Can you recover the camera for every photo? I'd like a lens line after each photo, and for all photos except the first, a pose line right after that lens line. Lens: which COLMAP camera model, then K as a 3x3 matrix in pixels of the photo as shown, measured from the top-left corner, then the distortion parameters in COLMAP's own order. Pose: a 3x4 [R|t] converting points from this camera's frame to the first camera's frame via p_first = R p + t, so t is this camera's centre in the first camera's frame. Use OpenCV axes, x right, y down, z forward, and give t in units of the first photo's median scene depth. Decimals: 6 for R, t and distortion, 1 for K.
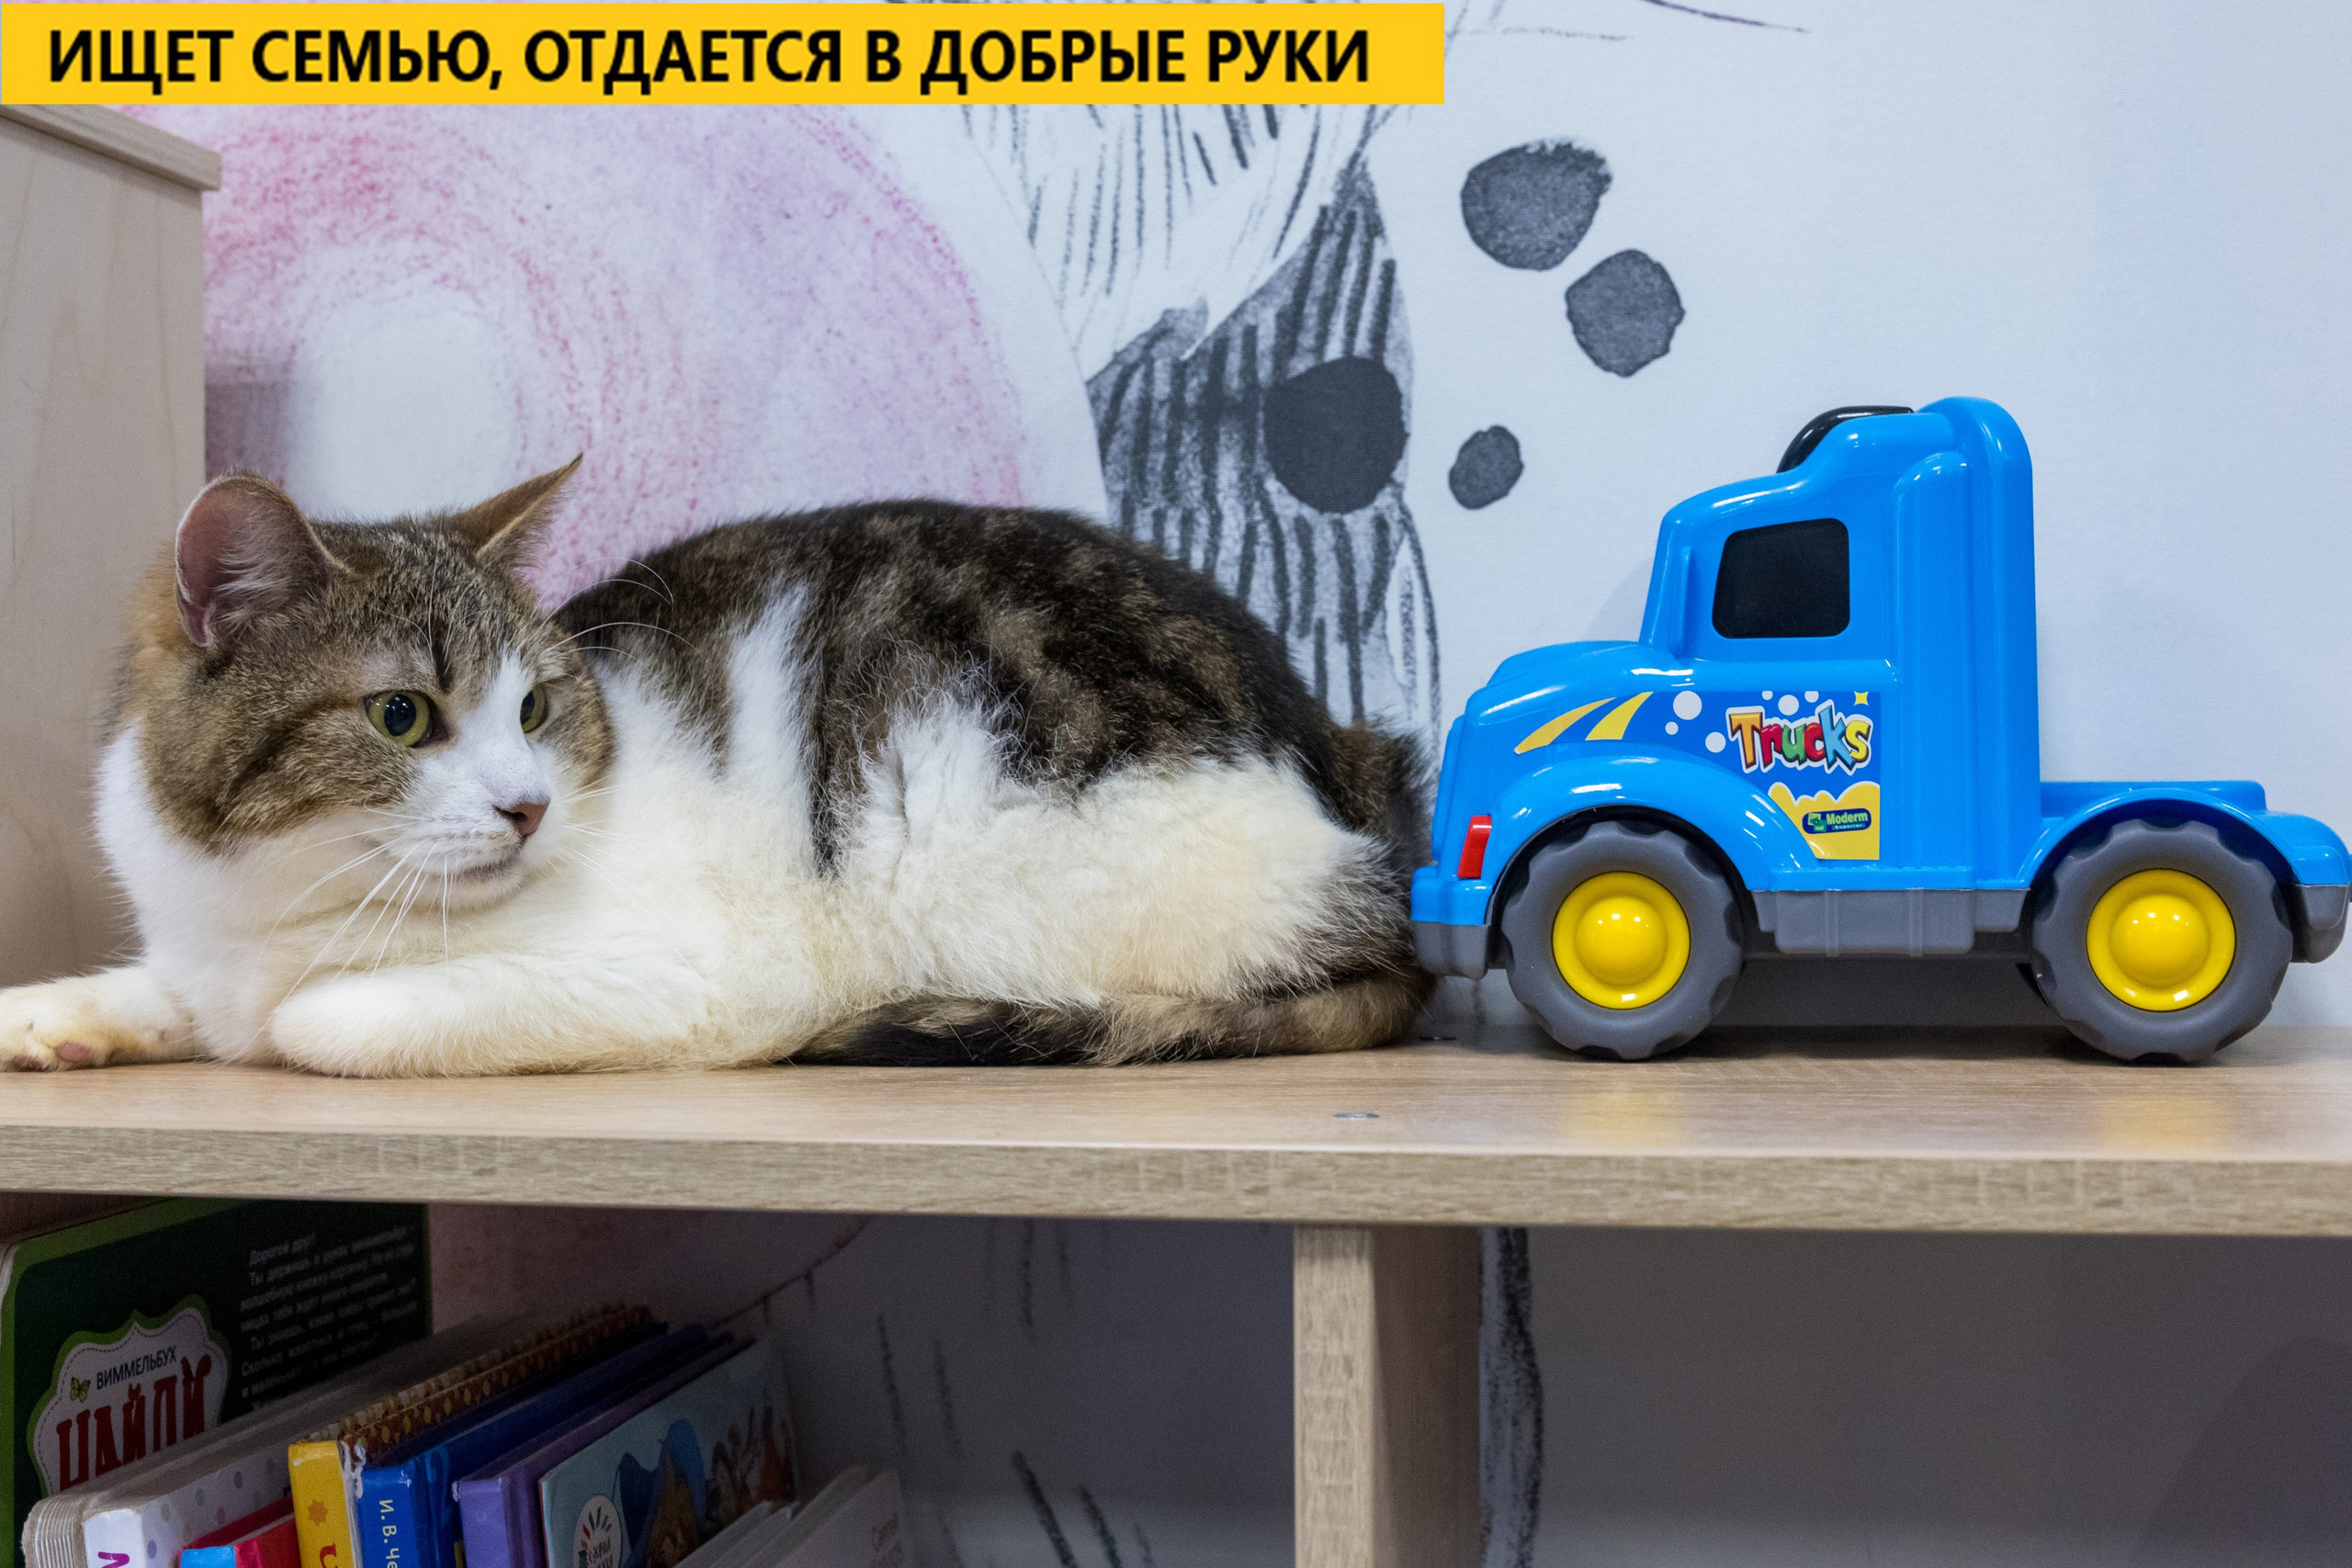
lens RADIAL K [[2990.4, 0, 1130.7], [0, 2990.4, 788.3], [0, 0, 1]] dist [-0.021430, 0.015772]
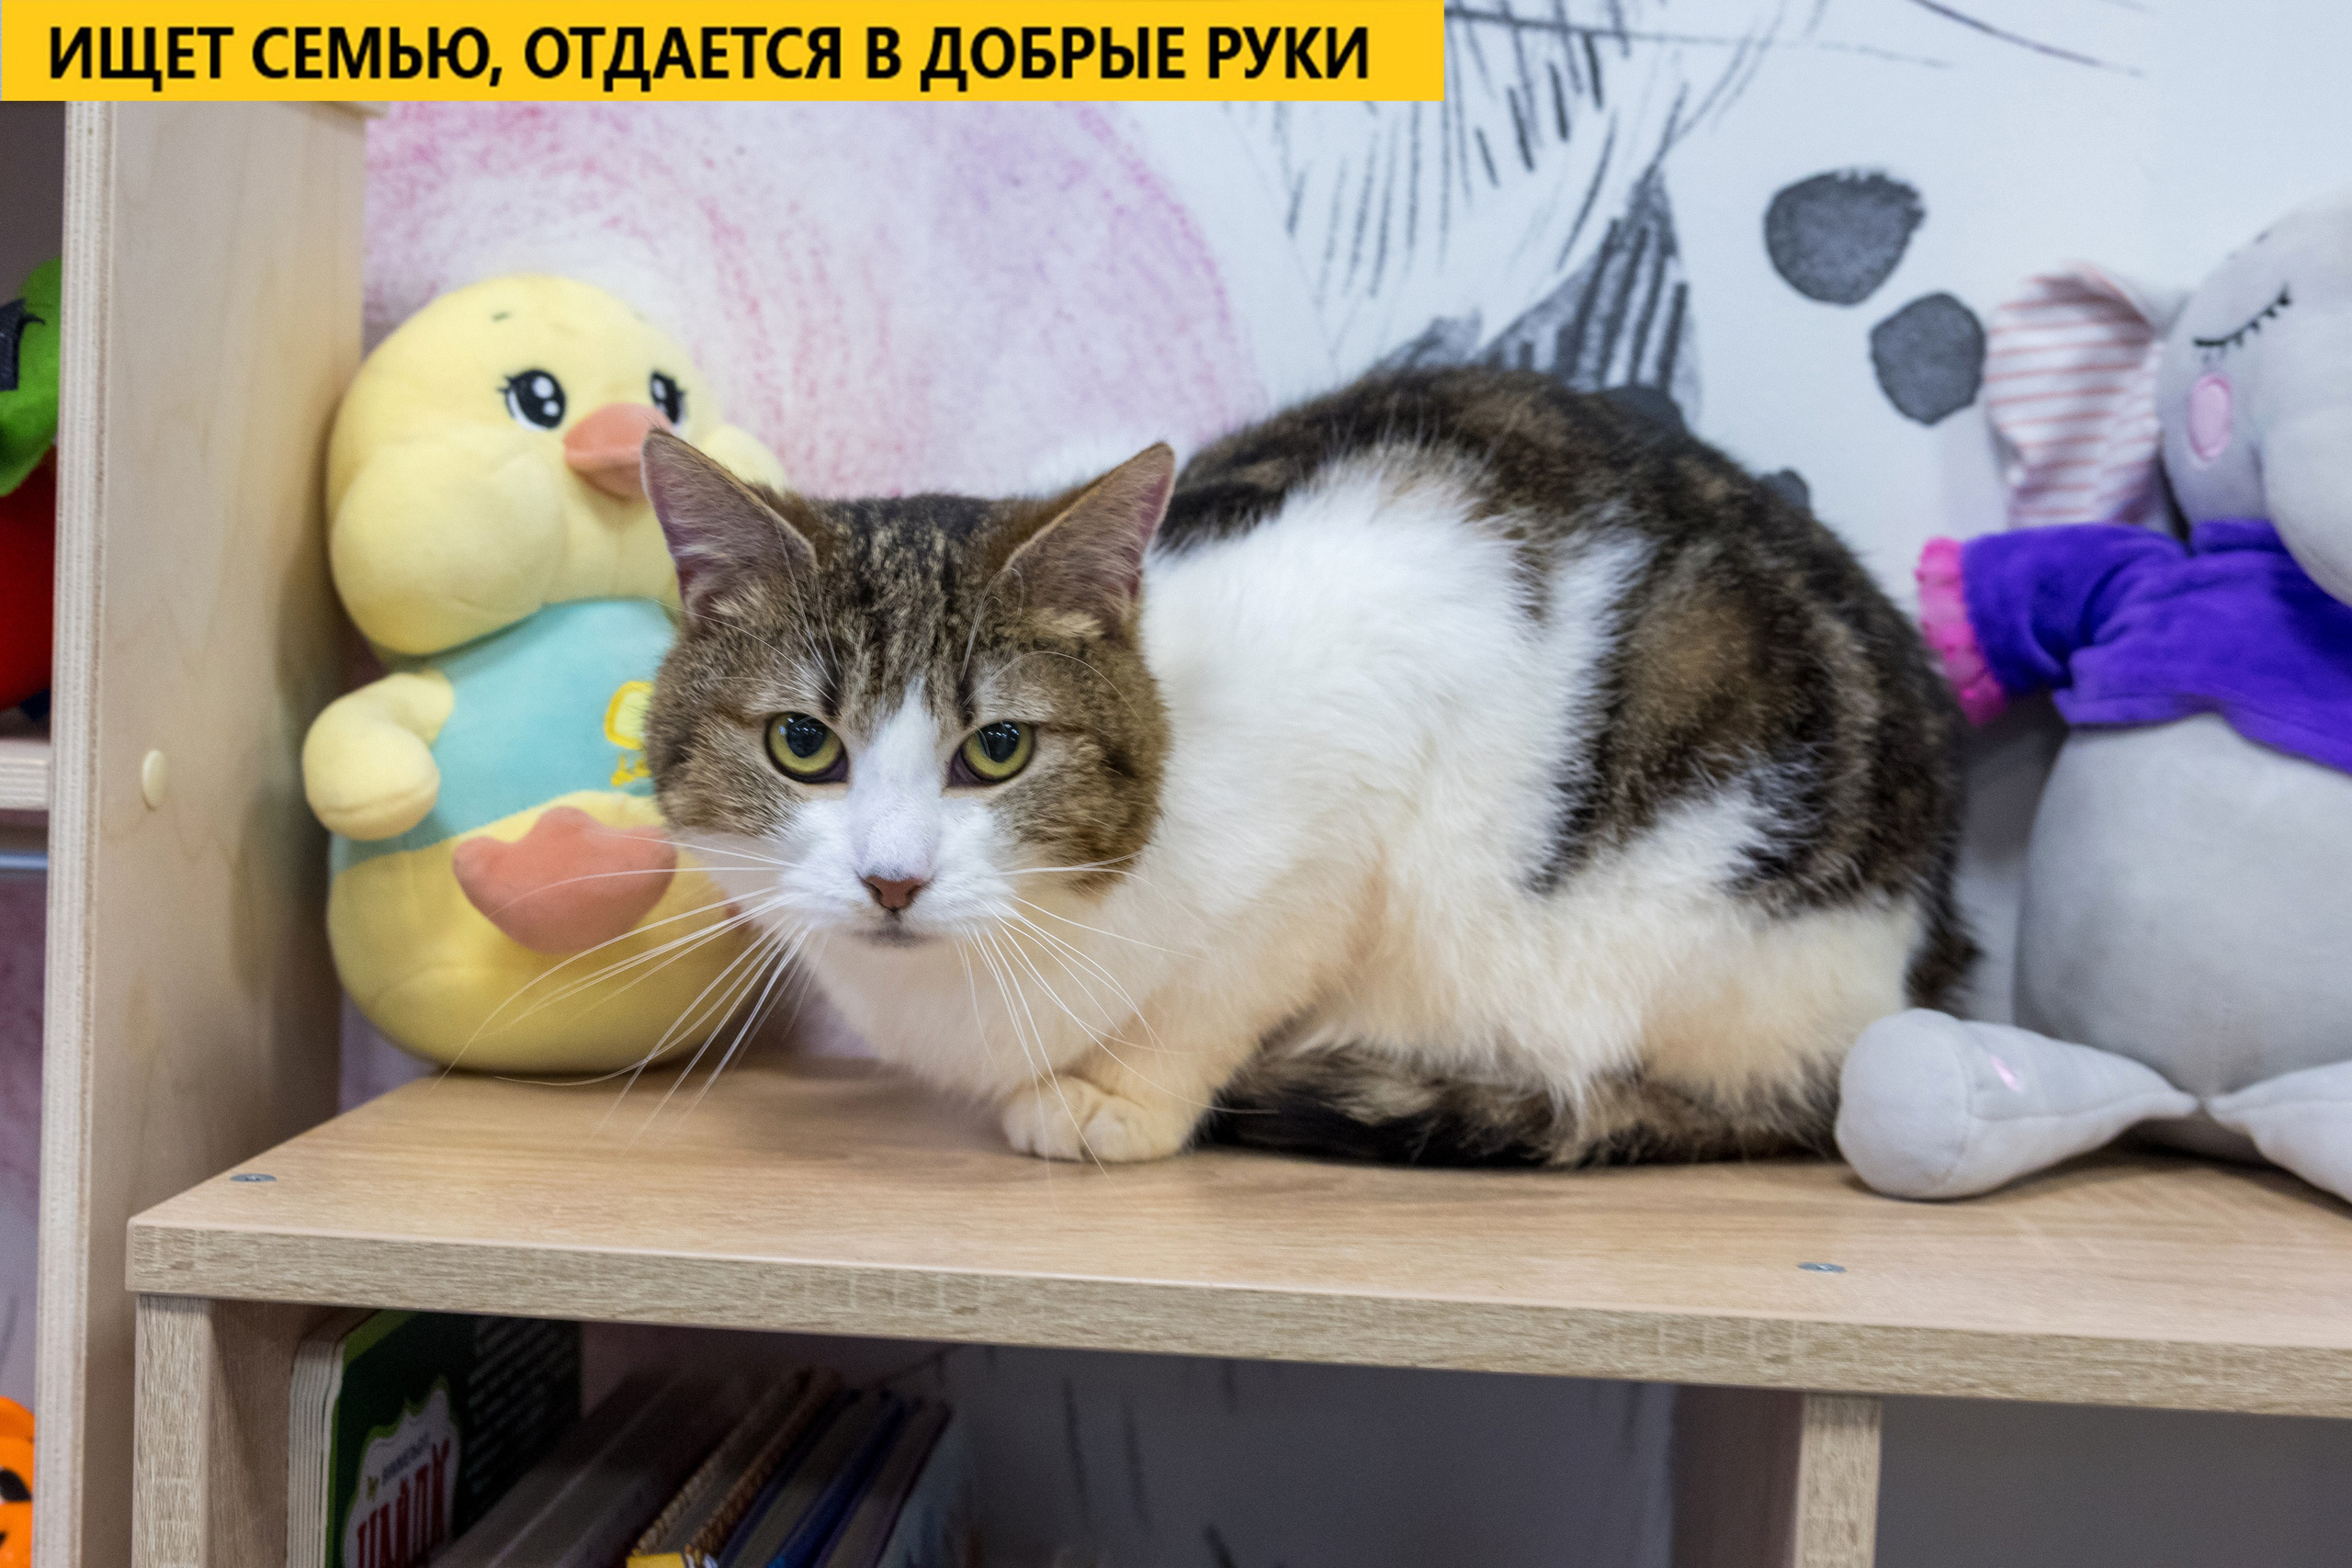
lens RADIAL K [[3591.6, 0, 1121.2], [0, 3591.6, 773.6], [0, 0, 1]] dist [0.012831, -0.046496]
pose [[0.992175, 0.039437, 0.118460, -0.215315], [-0.046371, 0.997333, 0.056358, -0.078652], [-0.115921, -0.061410, 0.991358, -0.105414]]
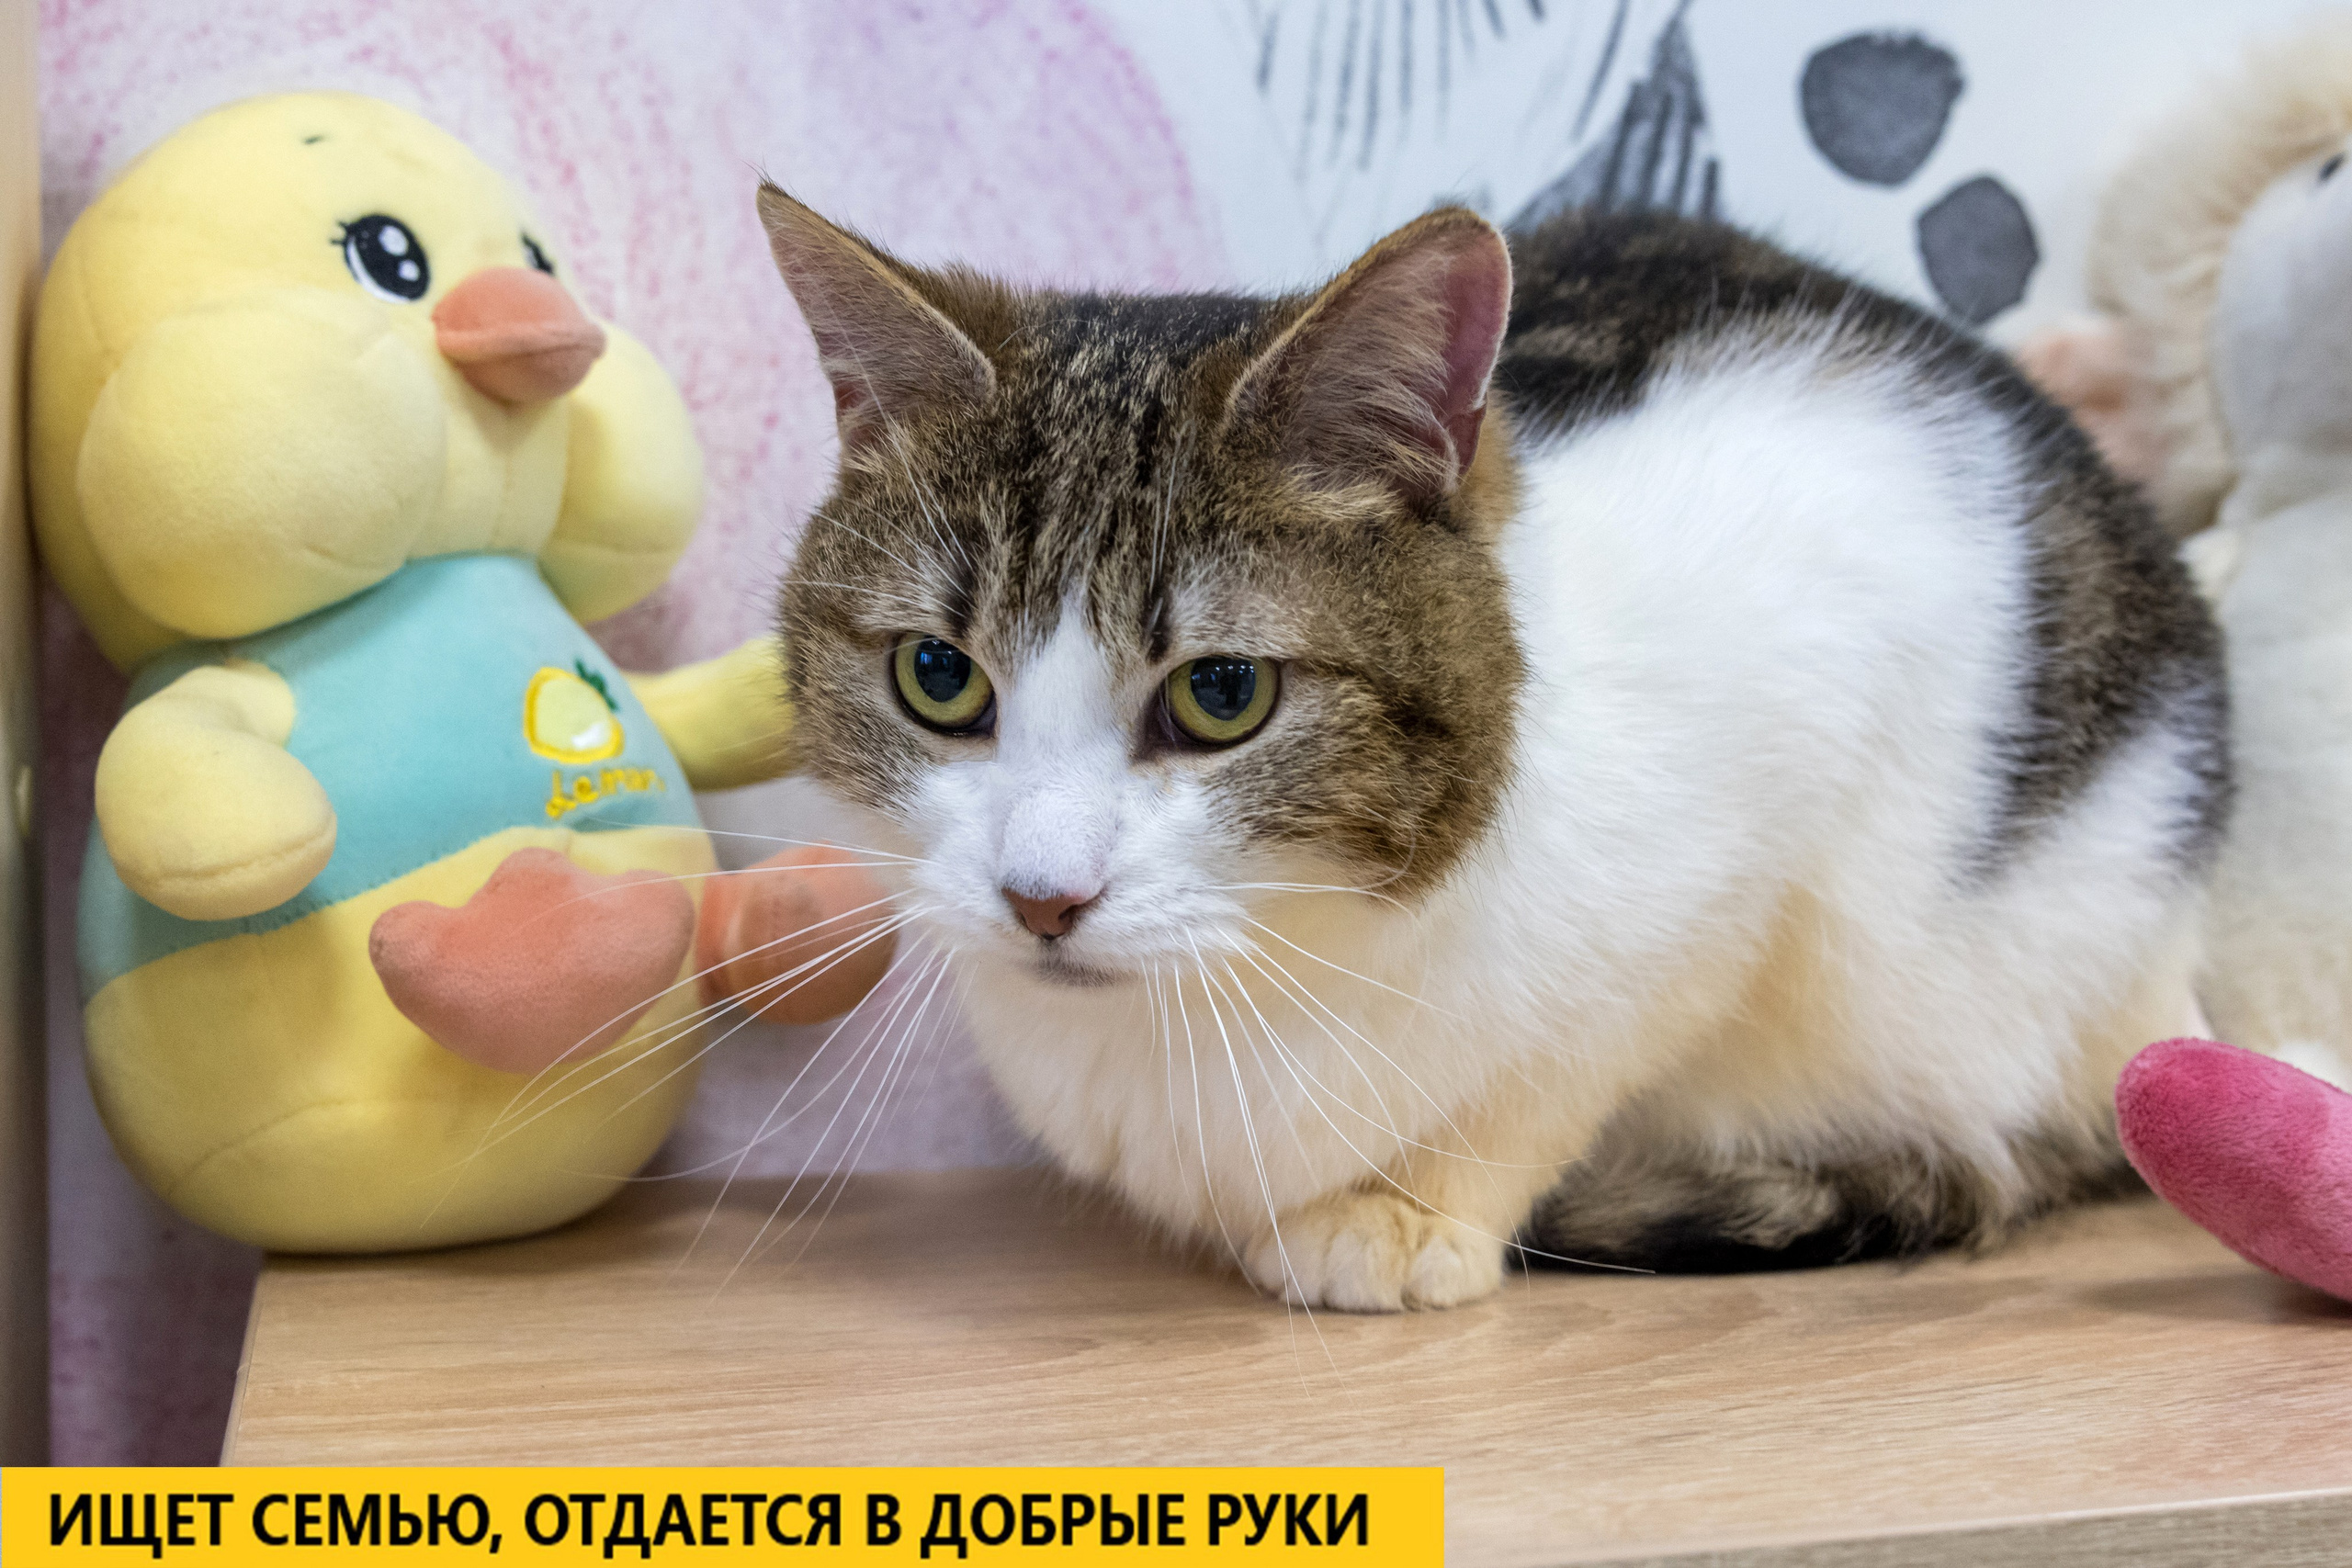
lens RADIAL K [[2928.3, 0, 1171.2], [0, 2928.3, 787.3], [0, 0, 1]] dist [-0.036985, 0.033362]
pose [[0.890633, -0.007841, 0.454654, -0.390897], [-0.007755, 0.999444, 0.032427, -0.035372], [-0.454656, -0.032406, 0.890077, 0.375890]]
